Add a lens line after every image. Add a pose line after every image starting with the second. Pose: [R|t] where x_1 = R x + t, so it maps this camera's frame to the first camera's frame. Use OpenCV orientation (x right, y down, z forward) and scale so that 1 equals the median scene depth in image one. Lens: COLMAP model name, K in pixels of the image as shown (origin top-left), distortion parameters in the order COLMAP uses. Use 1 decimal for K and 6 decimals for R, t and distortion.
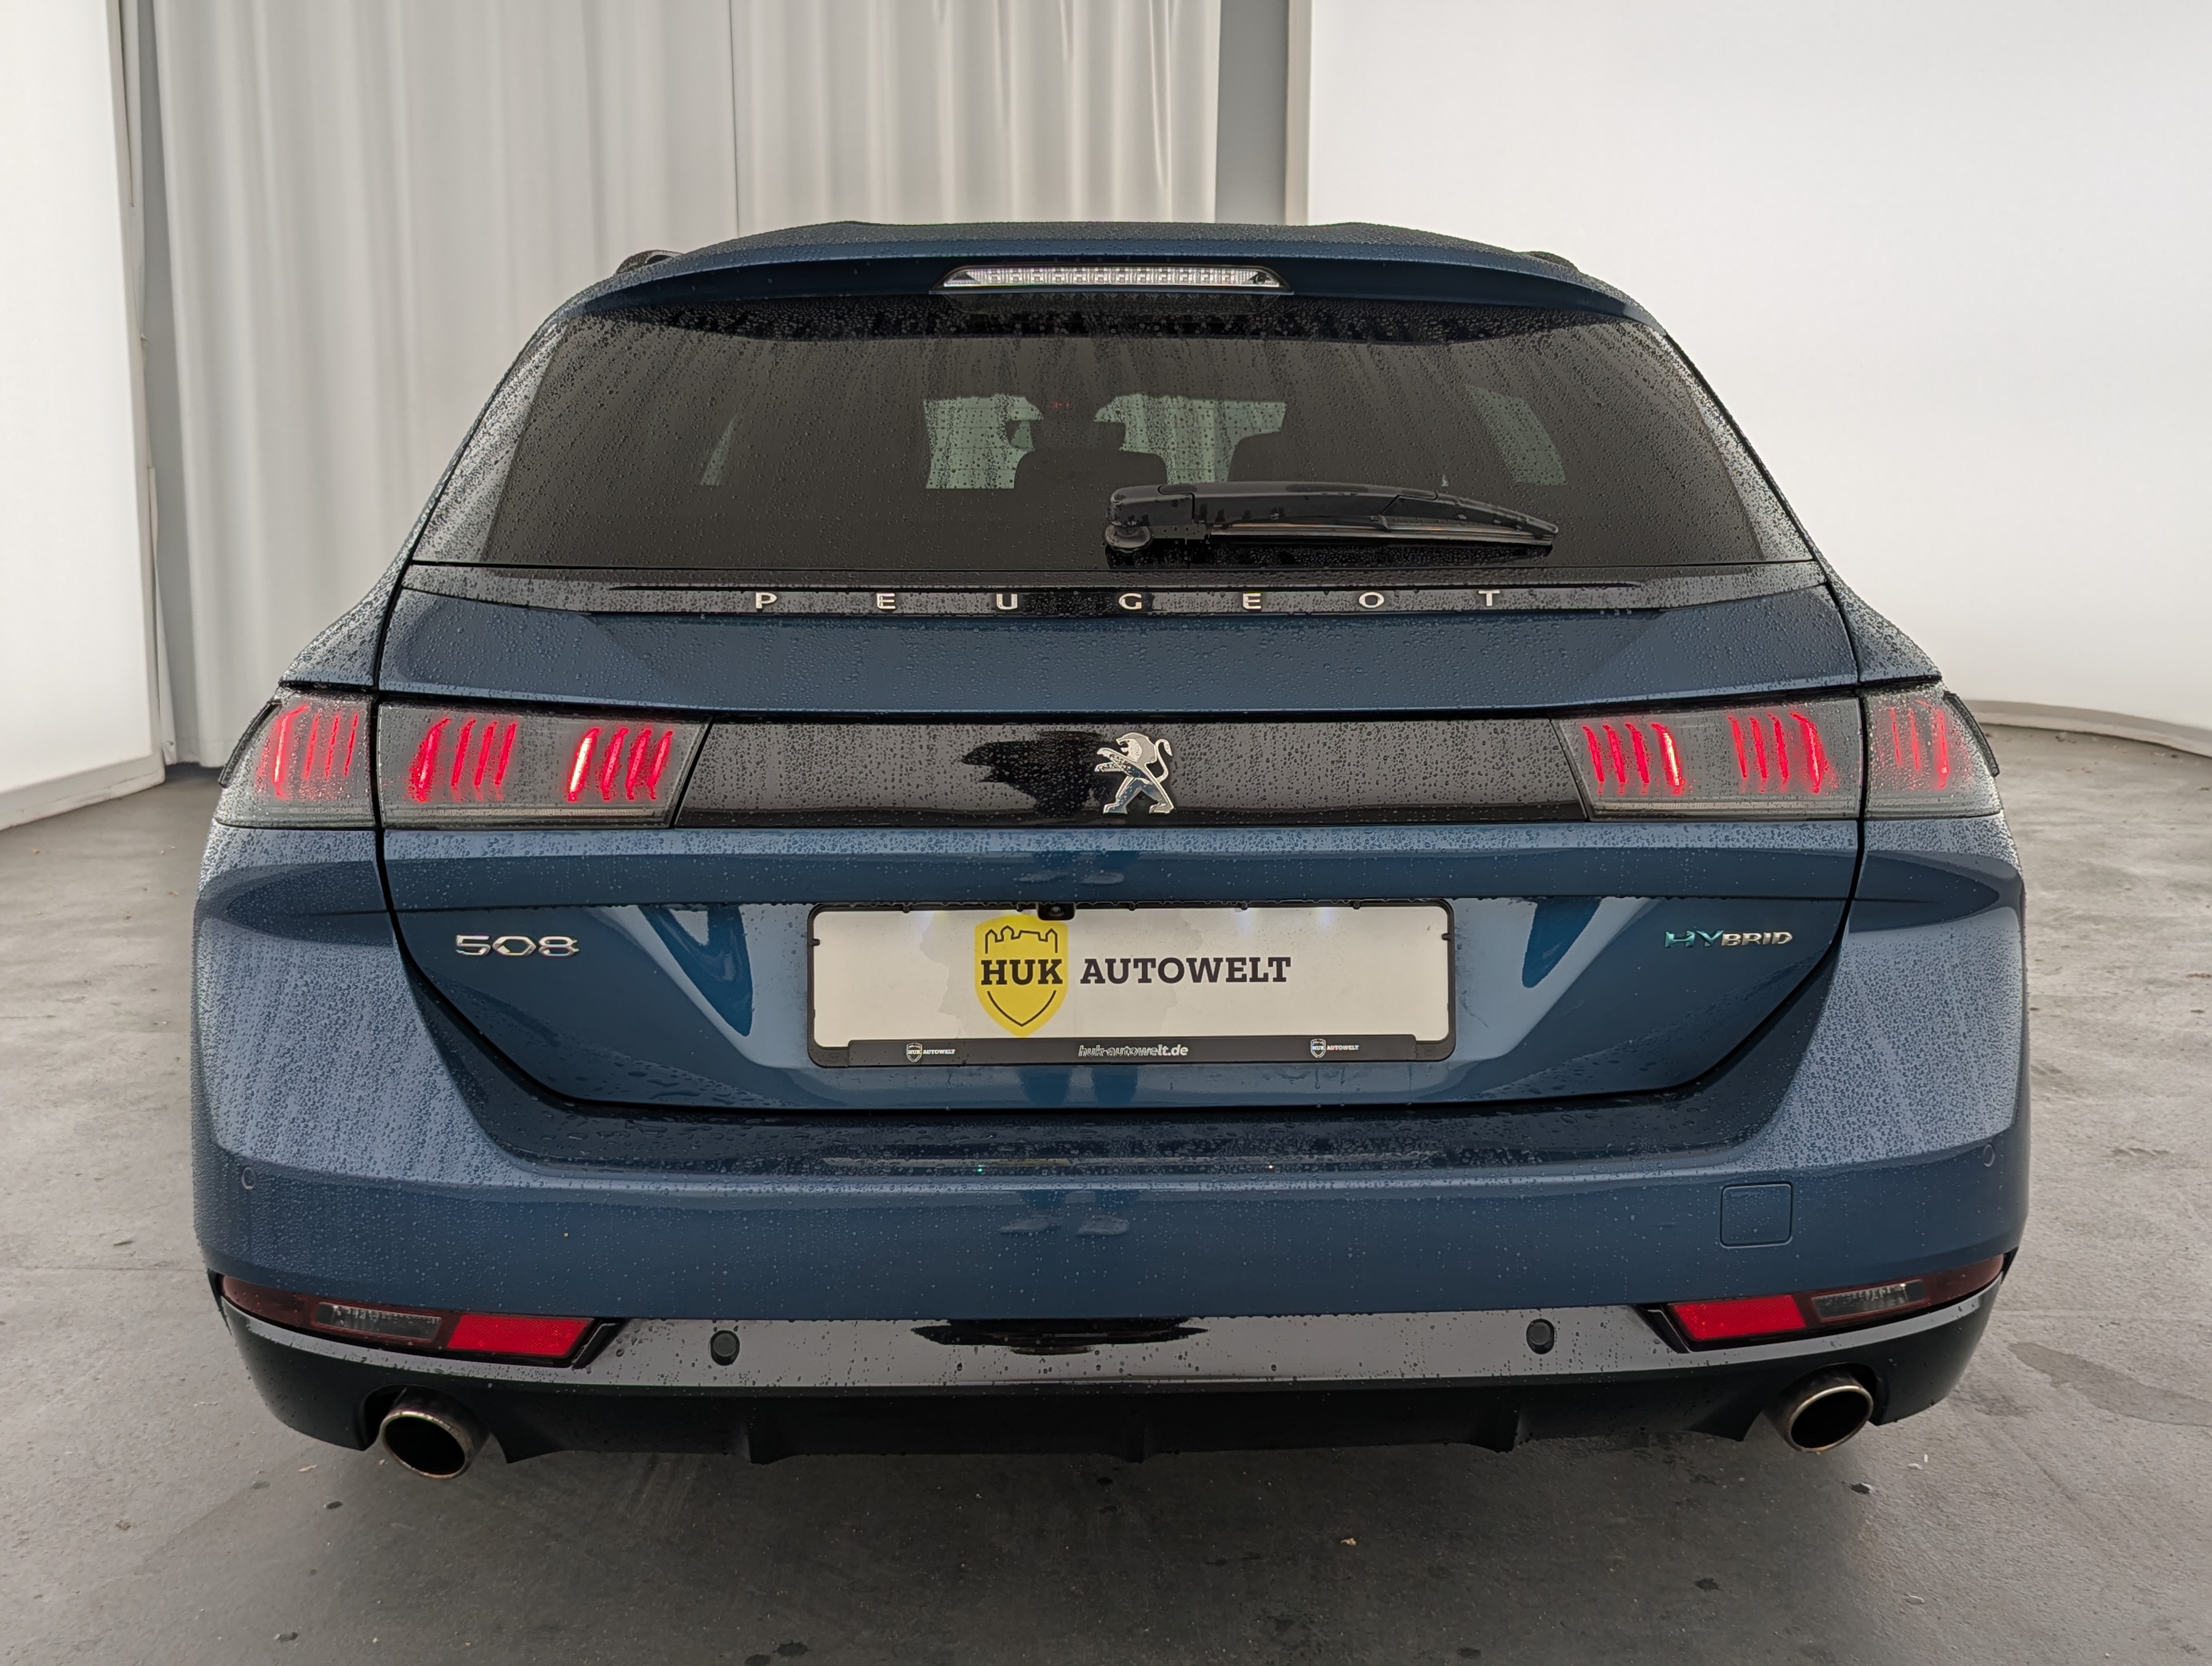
lens RADIAL K [[2267.3, 0, 1111.2], [0, 2267.3, 840.5], [0, 0, 1]] dist [0.036219, 0.000000]
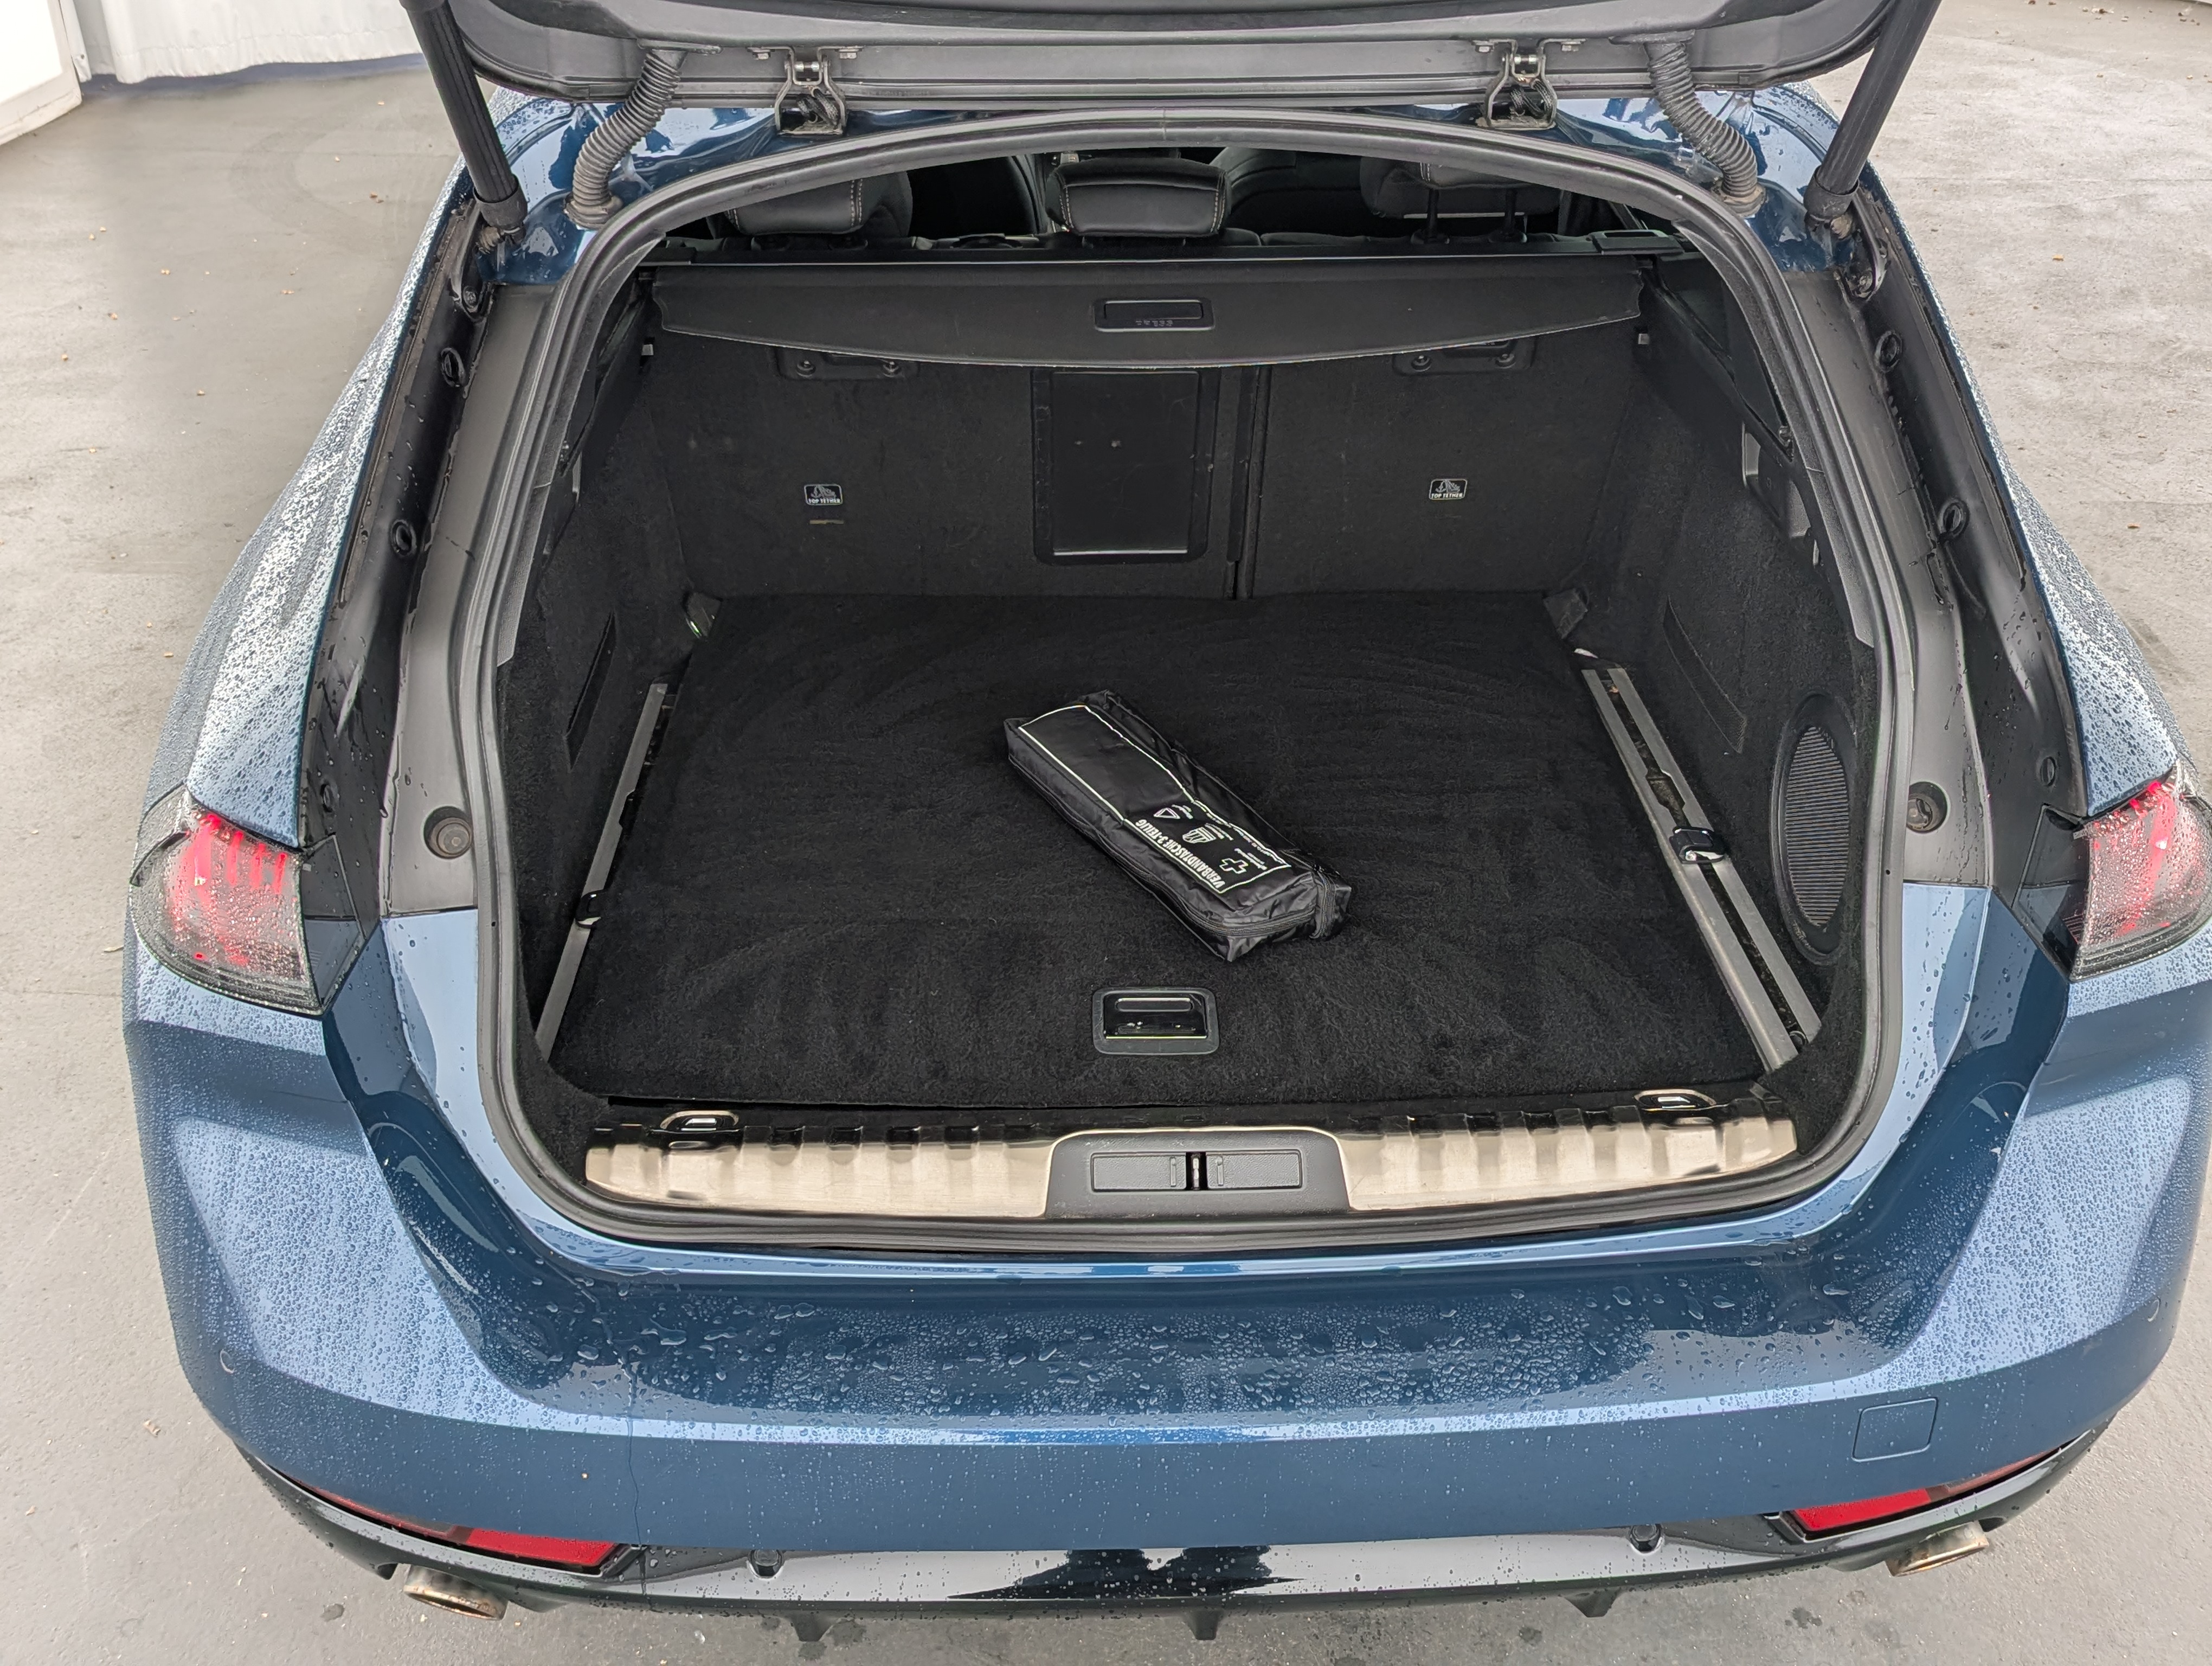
lens RADIAL K [[2267.3, 0, 1125.8], [0, 2267.3, 820.4], [0, 0, 1]] dist [0.036219, 0.000000]
pose [[0.999992, 0.000930, 0.004014, -0.026417], [-0.002289, 0.935428, 0.353511, -0.372417], [-0.003426, -0.353517, 0.935422, 0.228873]]
